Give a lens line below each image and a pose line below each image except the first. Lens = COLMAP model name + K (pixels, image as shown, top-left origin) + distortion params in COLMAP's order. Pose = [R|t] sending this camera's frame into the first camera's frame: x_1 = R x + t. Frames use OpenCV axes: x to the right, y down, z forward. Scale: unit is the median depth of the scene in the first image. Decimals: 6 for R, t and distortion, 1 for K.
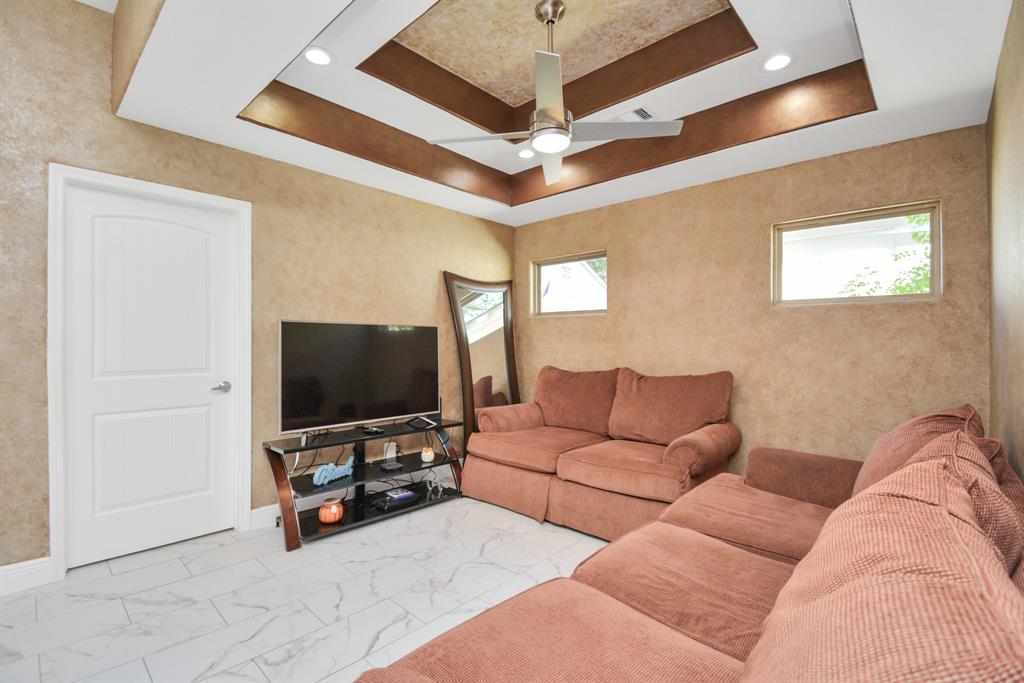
lens RADIAL K [[461.5, 0, 501.1], [0, 461.5, 345.6], [0, 0, 1]] dist [0.006727, -0.014775]
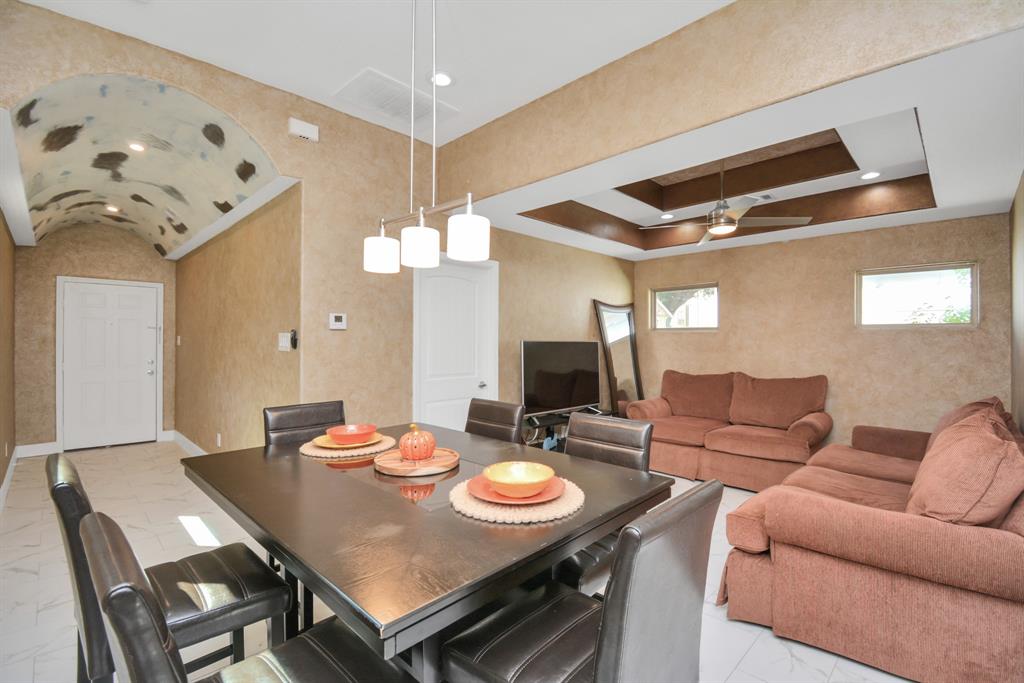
lens RADIAL K [[461.5, 0, 507.1], [0, 461.5, 345.3], [0, 0, 1]] dist [0.006727, -0.014775]
pose [[0.999527, -0.000333, -0.030767, -0.484995], [0.000295, 0.999999, -0.001223, -0.038710], [0.030768, 0.001213, 0.999526, -0.491296]]
